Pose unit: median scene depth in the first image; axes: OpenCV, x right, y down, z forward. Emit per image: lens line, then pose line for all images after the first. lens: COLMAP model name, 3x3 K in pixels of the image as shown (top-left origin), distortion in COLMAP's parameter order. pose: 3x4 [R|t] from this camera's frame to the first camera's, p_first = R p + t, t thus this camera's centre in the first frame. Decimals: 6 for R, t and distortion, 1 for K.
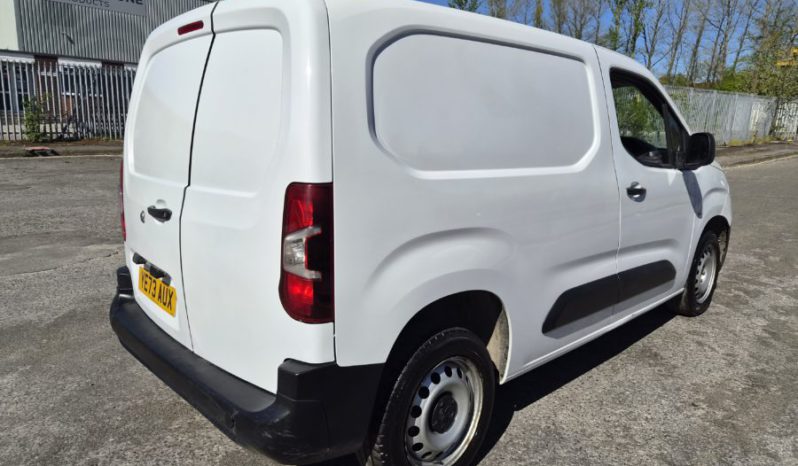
lens RADIAL K [[539.9, 0, 399.0], [0, 539.9, 233.0], [0, 0, 1]] dist [0.088739, -0.061907]
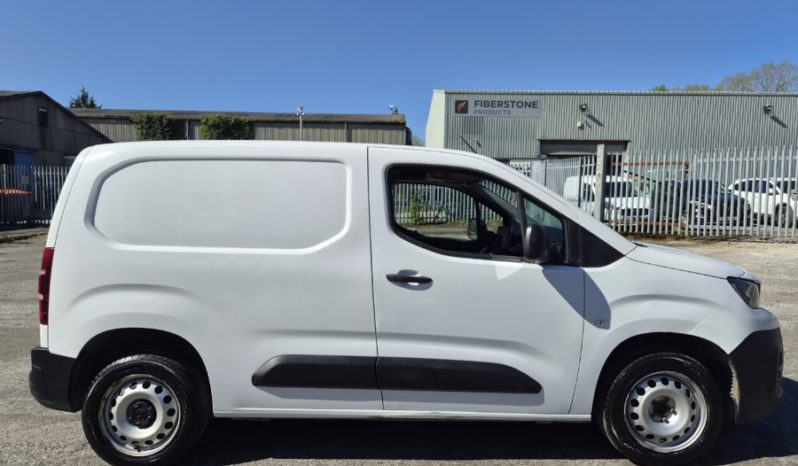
lens RADIAL K [[530.7, 0, 397.8], [0, 530.7, 224.0], [0, 0, 1]] dist [0.067894, -0.058954]
pose [[0.704075, 0.010823, -0.710043, 0.890508], [-0.127632, 0.985530, -0.111537, -0.051632], [0.698562, 0.169155, 0.695268, 0.228371]]
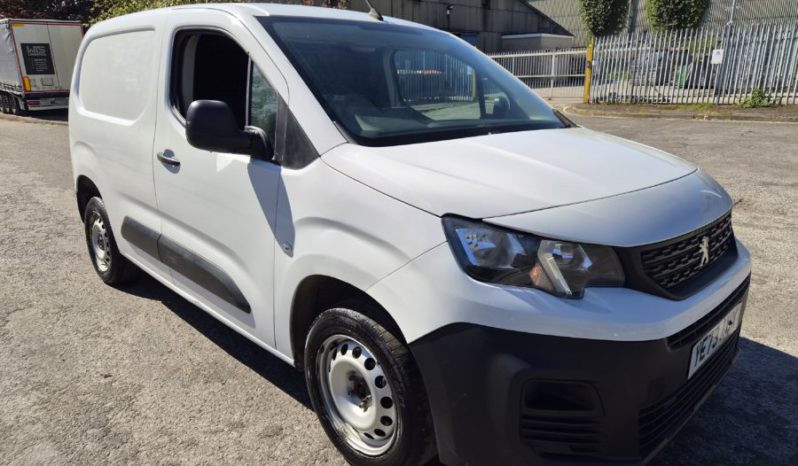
lens RADIAL K [[526.6, 0, 379.9], [0, 526.6, 235.6], [0, 0, 1]] dist [0.067084, -0.000439]
pose [[-0.013085, 0.260856, -0.965289, 1.067946], [-0.189751, 0.947182, 0.258535, -0.204681], [0.981745, 0.186547, 0.037104, 1.073137]]
